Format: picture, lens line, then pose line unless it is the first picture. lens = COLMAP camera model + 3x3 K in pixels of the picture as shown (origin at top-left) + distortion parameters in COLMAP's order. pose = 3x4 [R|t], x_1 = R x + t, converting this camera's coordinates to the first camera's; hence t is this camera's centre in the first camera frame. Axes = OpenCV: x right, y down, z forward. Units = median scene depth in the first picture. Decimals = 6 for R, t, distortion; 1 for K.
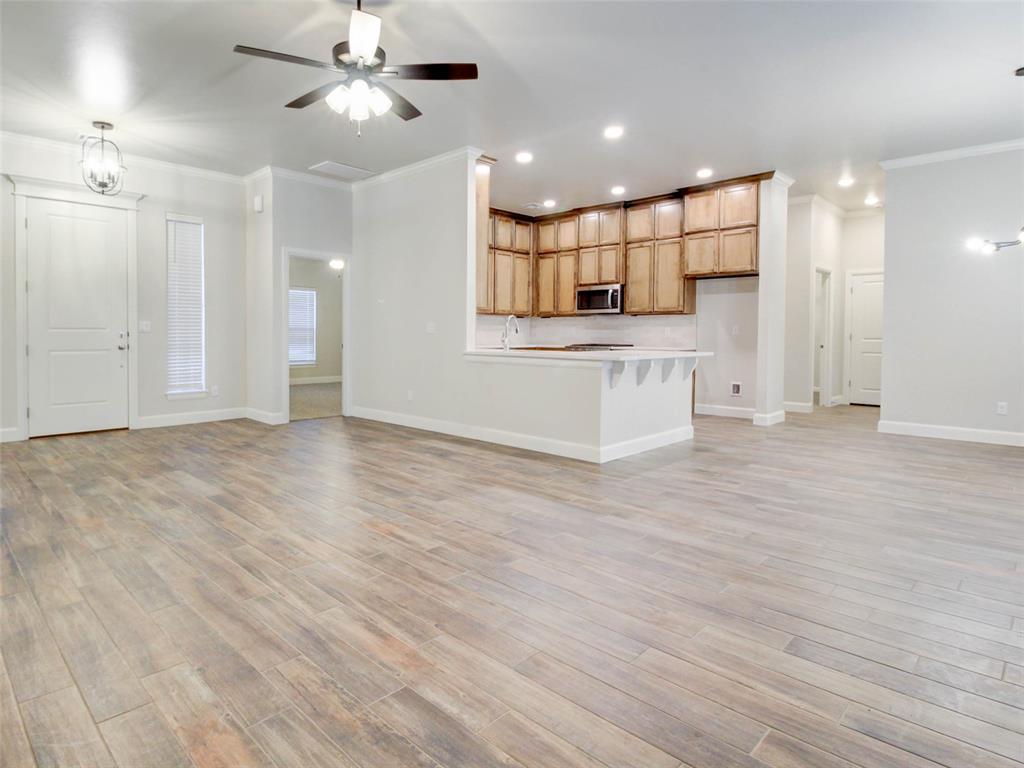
lens RADIAL K [[588.3, 0, 444.2], [0, 588.3, 350.4], [0, 0, 1]] dist [-0.001612, -0.010377]
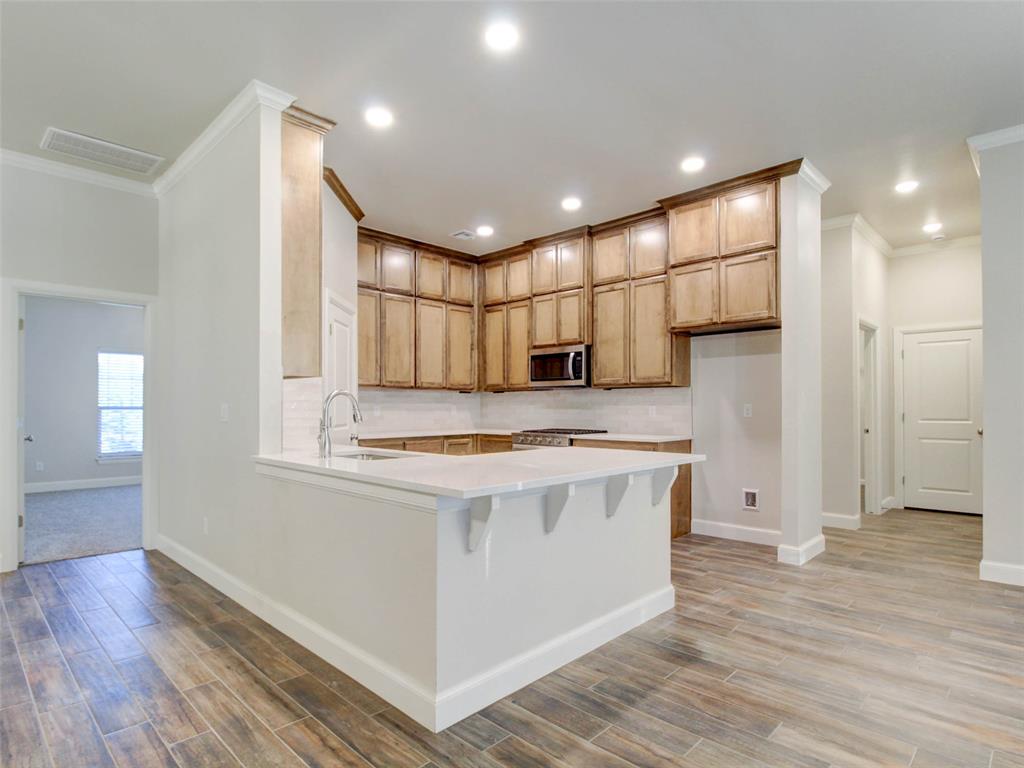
lens RADIAL K [[556.4, 0, 513.5], [0, 556.4, 402.1], [0, 0, 1]] dist [-0.002298, -0.010363]
pose [[0.998754, -0.004115, 0.049732, 0.181360], [0.006096, 0.999191, -0.039744, -0.018874], [-0.049528, 0.039998, 0.997972, 0.349292]]
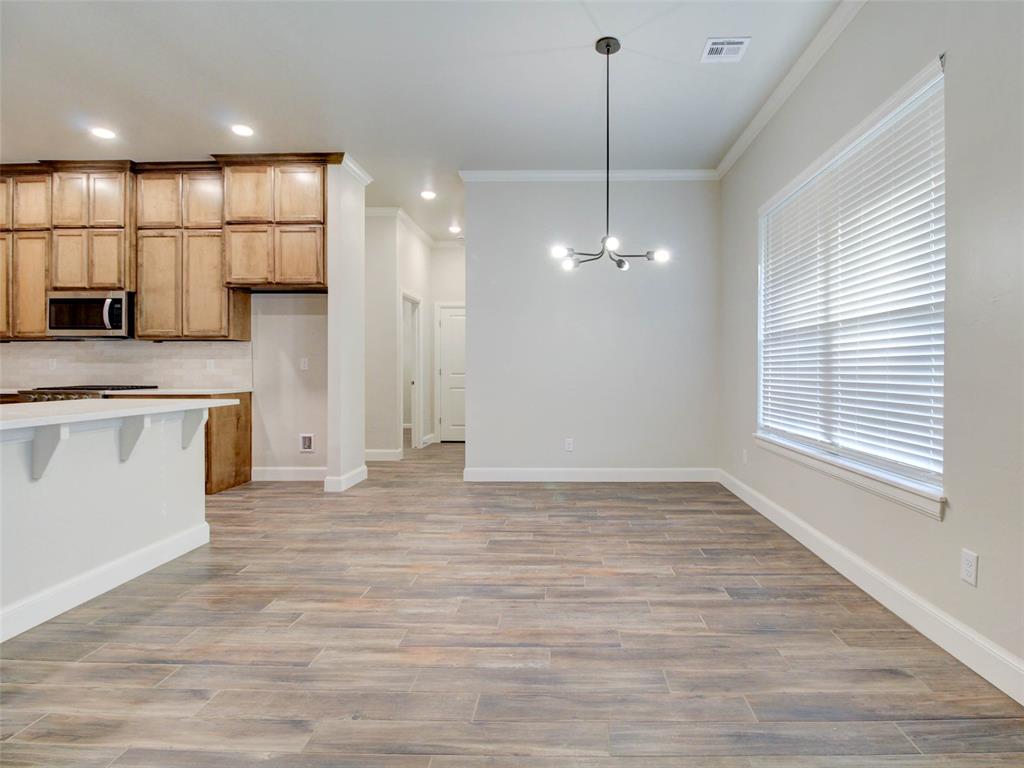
lens RADIAL K [[541.0, 0, 560.2], [0, 541.0, 375.3], [0, 0, 1]] dist [-0.001951, -0.011640]
pose [[0.691697, -0.010752, 0.722107, 0.203129], [0.022340, 0.999729, -0.006513, -0.007552], [-0.721842, 0.020637, 0.691750, 0.262384]]
